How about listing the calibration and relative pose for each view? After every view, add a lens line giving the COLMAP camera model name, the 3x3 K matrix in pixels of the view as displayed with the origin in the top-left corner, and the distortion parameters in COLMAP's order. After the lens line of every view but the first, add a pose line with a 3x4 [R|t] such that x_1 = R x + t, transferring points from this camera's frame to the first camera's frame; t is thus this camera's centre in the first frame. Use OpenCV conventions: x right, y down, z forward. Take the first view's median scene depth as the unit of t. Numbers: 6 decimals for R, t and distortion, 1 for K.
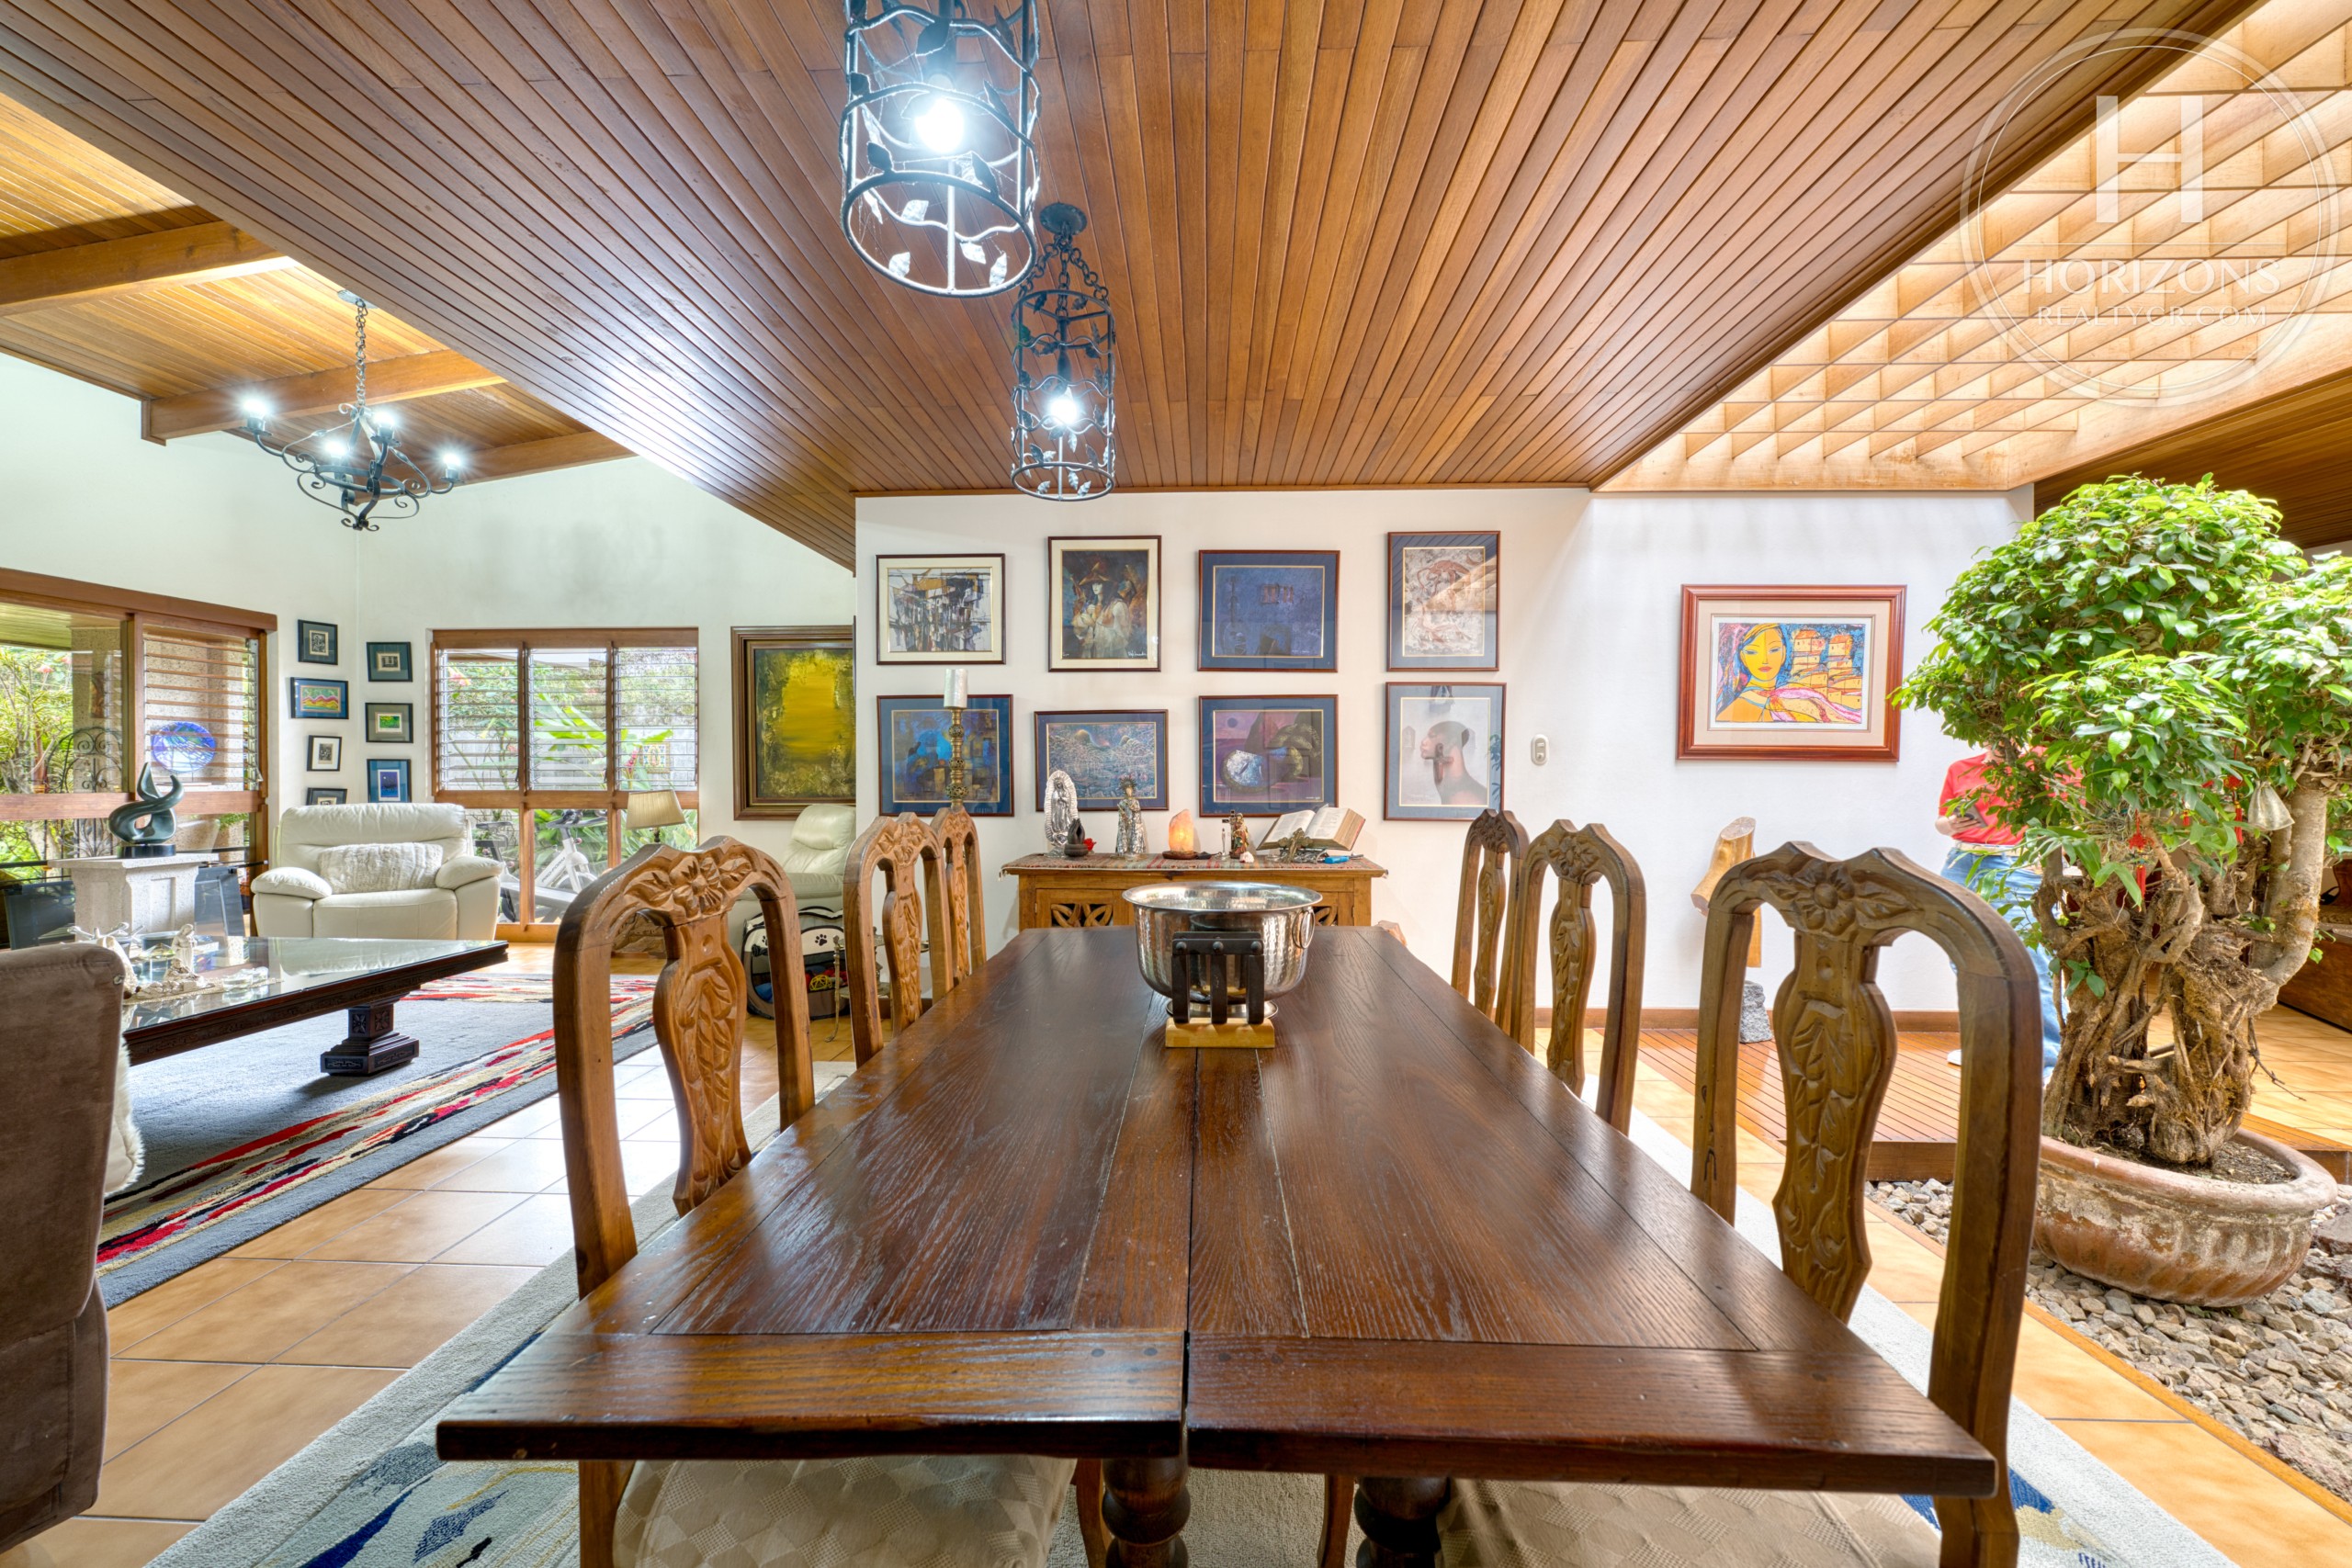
lens RADIAL K [[835.2, 0, 1176.0], [0, 835.2, 784.0], [0, 0, 1]] dist [0.000334, 0.000012]
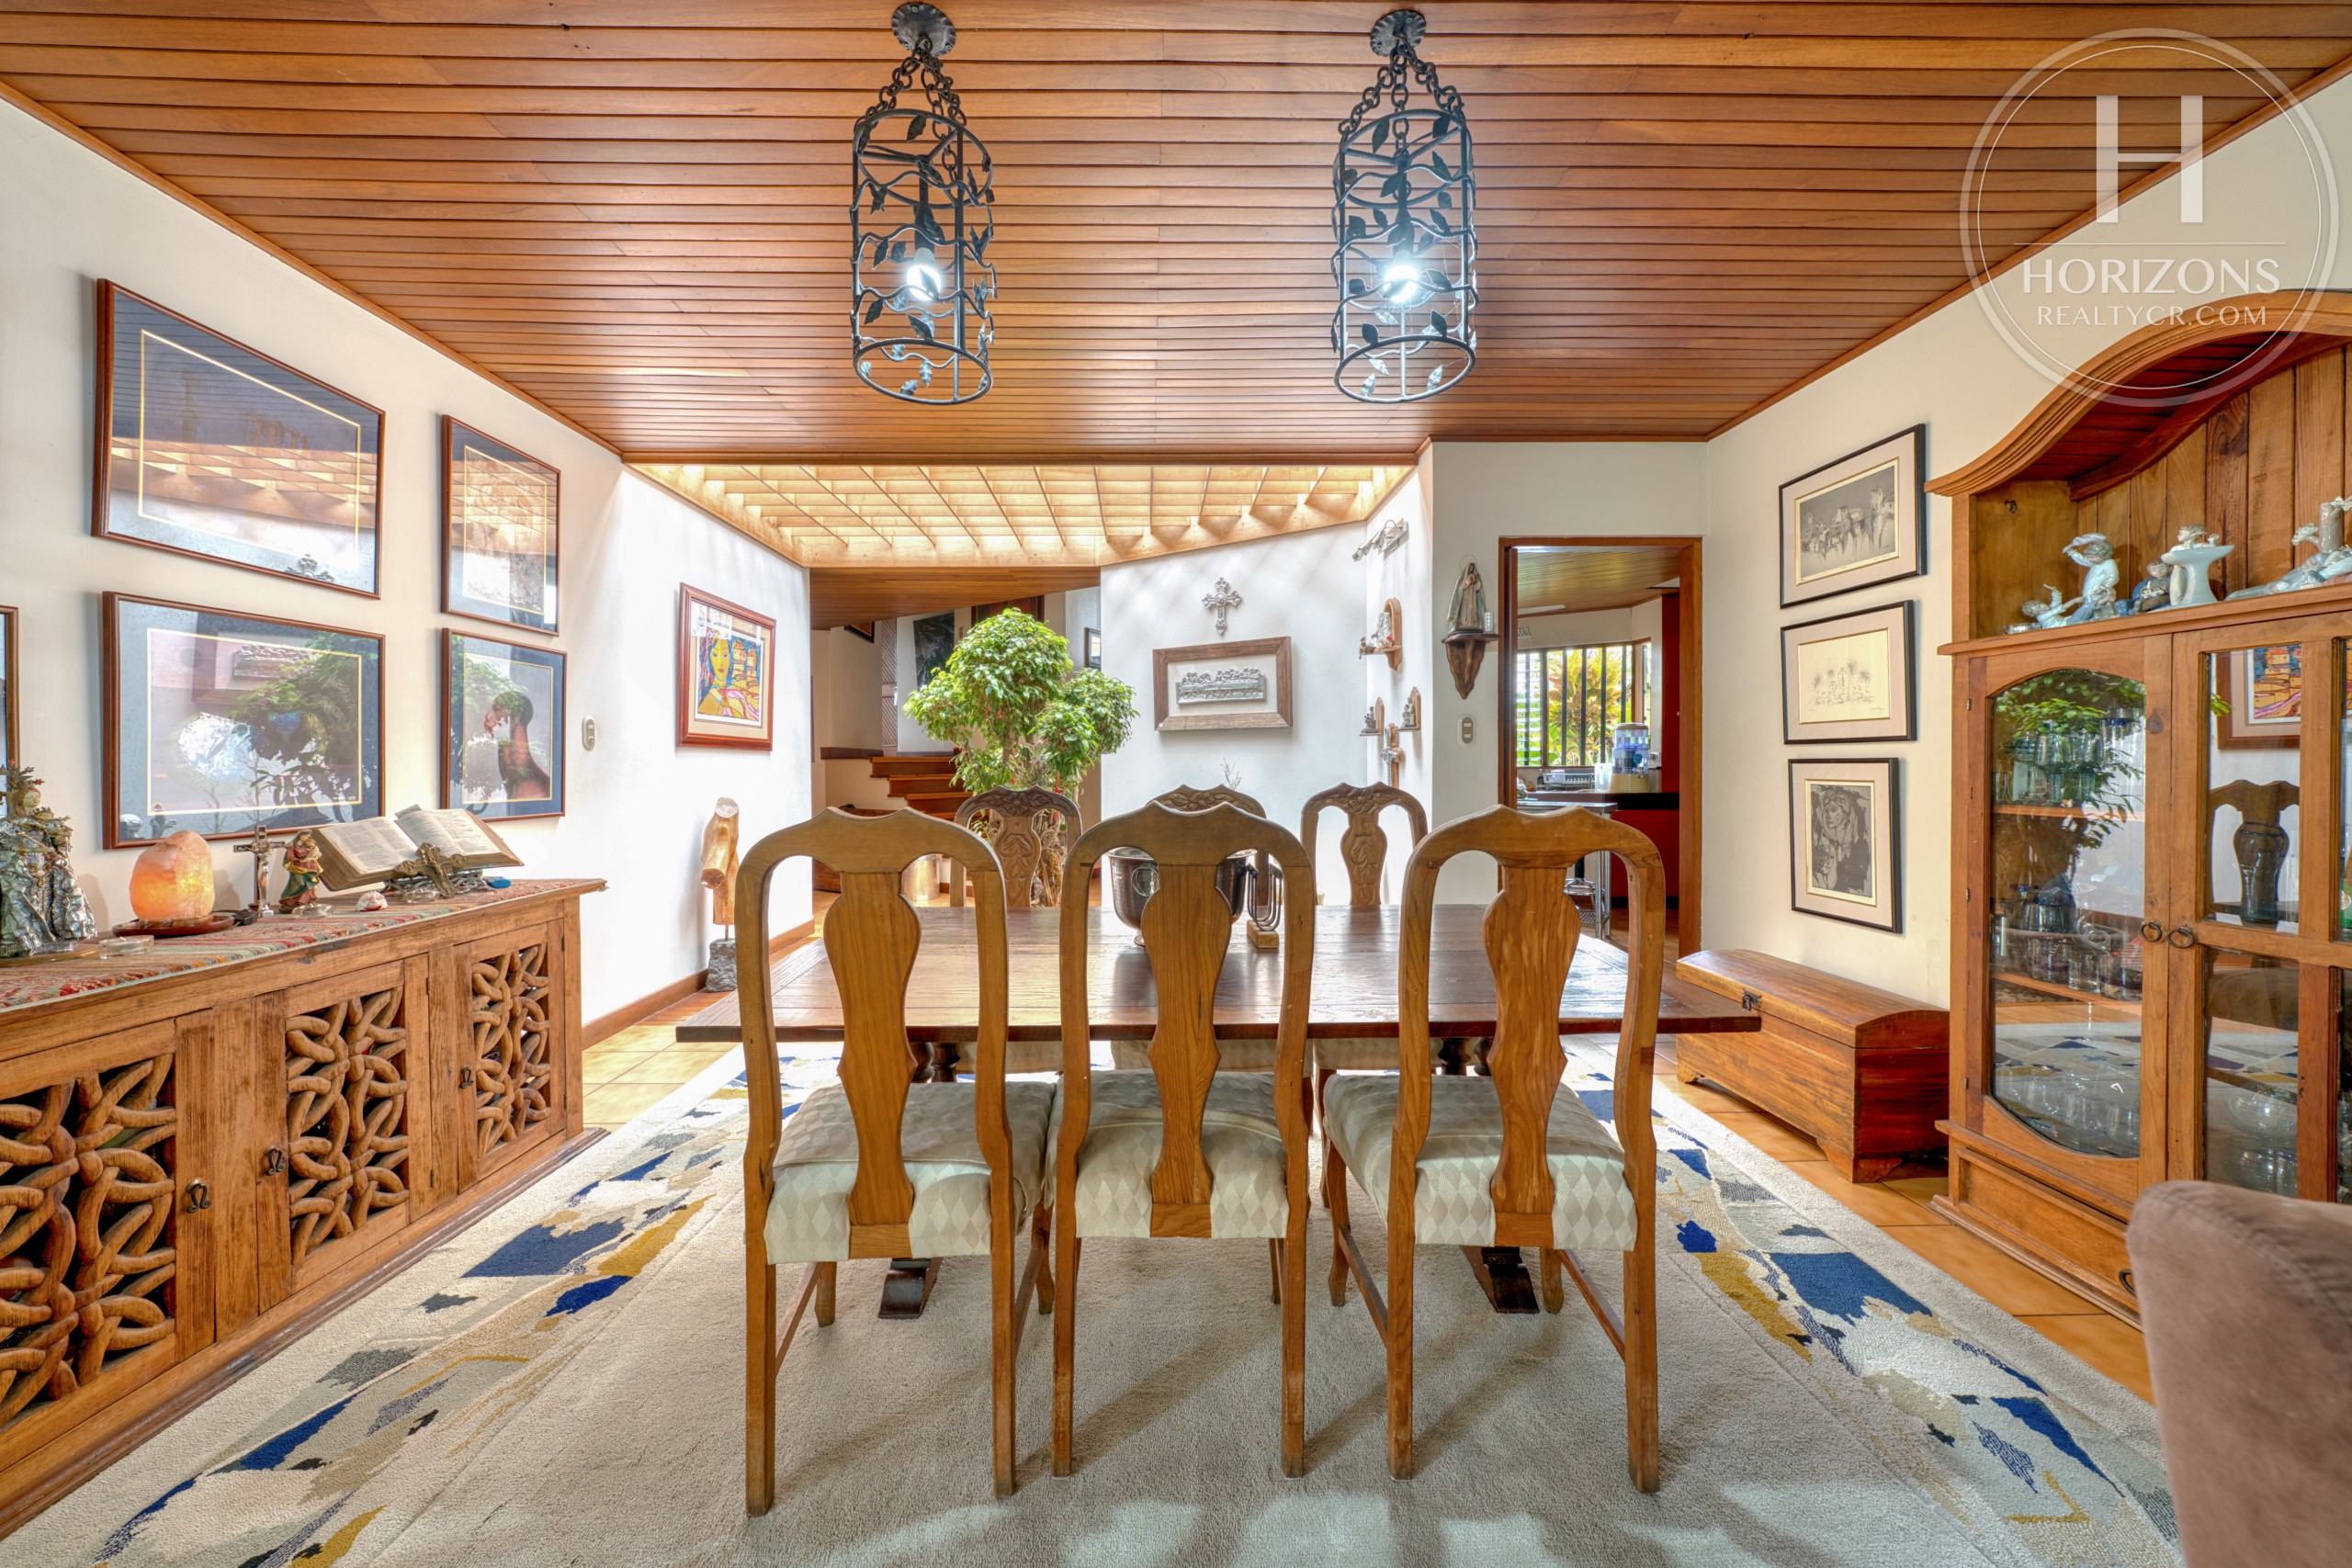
lens RADIAL K [[817.3, 0, 1177.3], [0, 817.3, 772.1], [0, 0, 1]] dist [-0.000517, -0.000078]
pose [[-0.069093, -0.012739, 0.997529, -0.479497], [0.013872, 0.999810, 0.013729, -0.002196], [-0.997514, 0.014786, -0.068903, 0.441810]]
